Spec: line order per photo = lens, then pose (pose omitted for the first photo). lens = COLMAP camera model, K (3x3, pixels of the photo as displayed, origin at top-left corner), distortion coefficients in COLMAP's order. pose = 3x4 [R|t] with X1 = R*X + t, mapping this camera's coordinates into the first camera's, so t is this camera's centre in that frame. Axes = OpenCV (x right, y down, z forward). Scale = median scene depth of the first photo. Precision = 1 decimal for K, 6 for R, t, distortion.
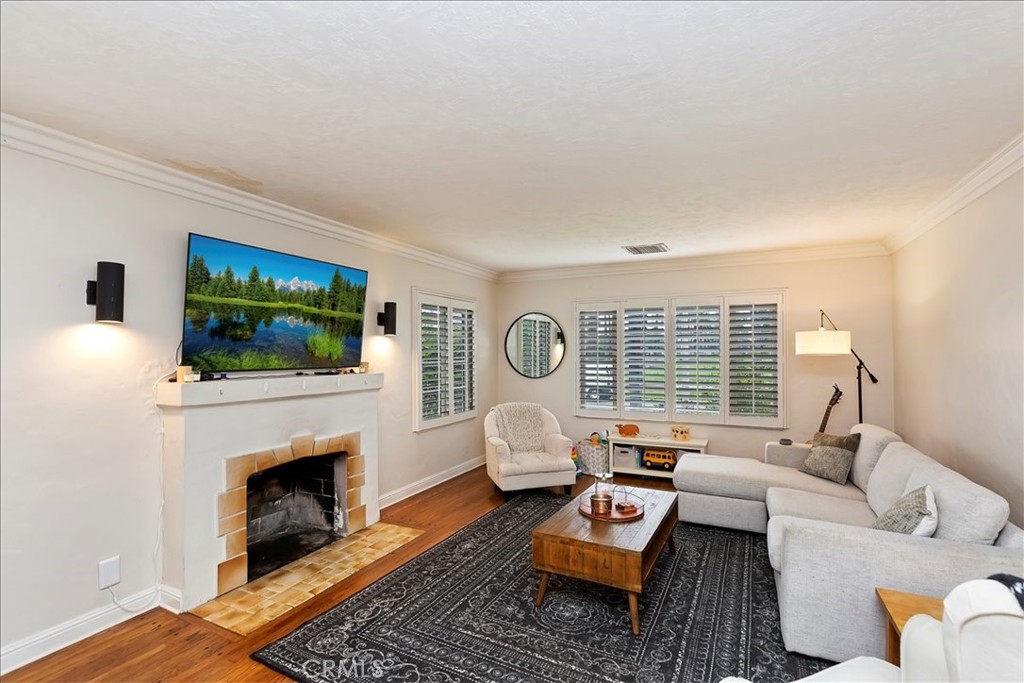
lens RADIAL K [[465.3, 0, 511.2], [0, 465.3, 352.0], [0, 0, 1]] dist [-0.000831, -0.000441]
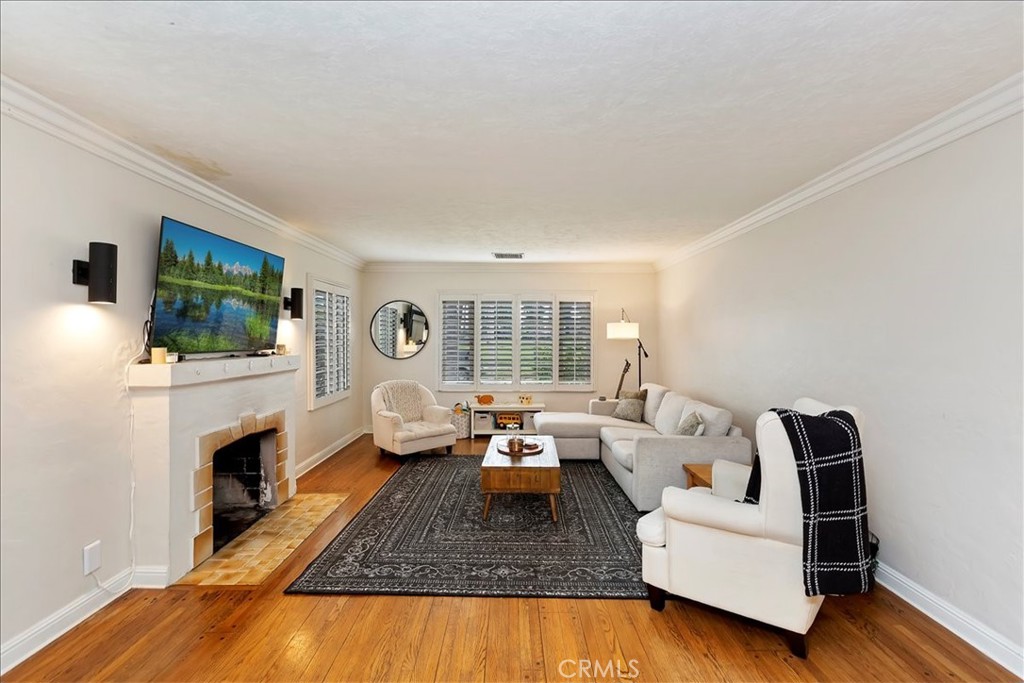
lens RADIAL K [[456.5, 0, 513.3], [0, 456.5, 343.3], [0, 0, 1]] dist [0.011252, -0.000500]
pose [[0.896345, -0.001321, 0.443356, -0.349587], [-0.005687, 0.999879, 0.014477, 0.001924], [-0.443322, -0.015498, 0.896229, -0.182743]]
